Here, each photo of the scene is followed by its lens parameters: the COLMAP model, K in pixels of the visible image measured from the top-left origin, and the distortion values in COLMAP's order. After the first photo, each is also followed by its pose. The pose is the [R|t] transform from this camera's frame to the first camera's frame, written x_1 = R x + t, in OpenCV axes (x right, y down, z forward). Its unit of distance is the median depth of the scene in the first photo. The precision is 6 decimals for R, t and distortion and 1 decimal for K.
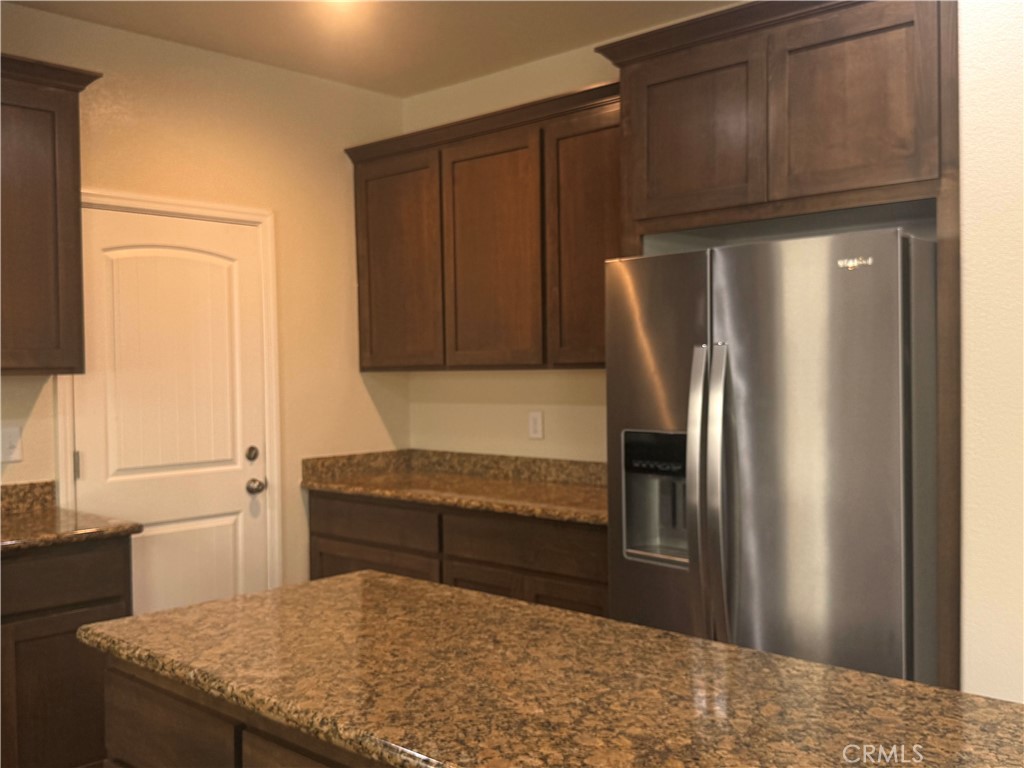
lens RADIAL K [[994.4, 0, 511.9], [0, 994.4, 380.9], [0, 0, 1]] dist [0.057014, 0.000000]
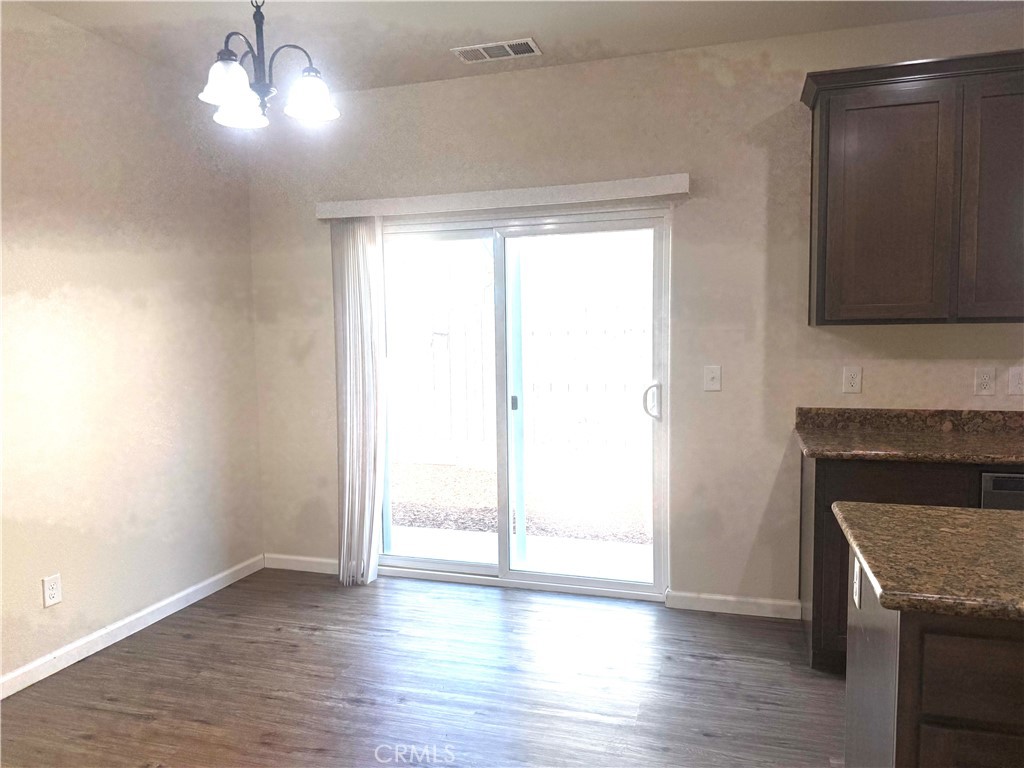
lens RADIAL K [[714.1, 0, 532.0], [0, 714.1, 385.9], [0, 0, 1]] dist [0.024172, -0.023114]
pose [[-0.893903, 0.057523, -0.444555, 0.508621], [0.020579, 0.995953, 0.087490, -0.005254], [0.447788, 0.069059, -0.891469, 0.603115]]
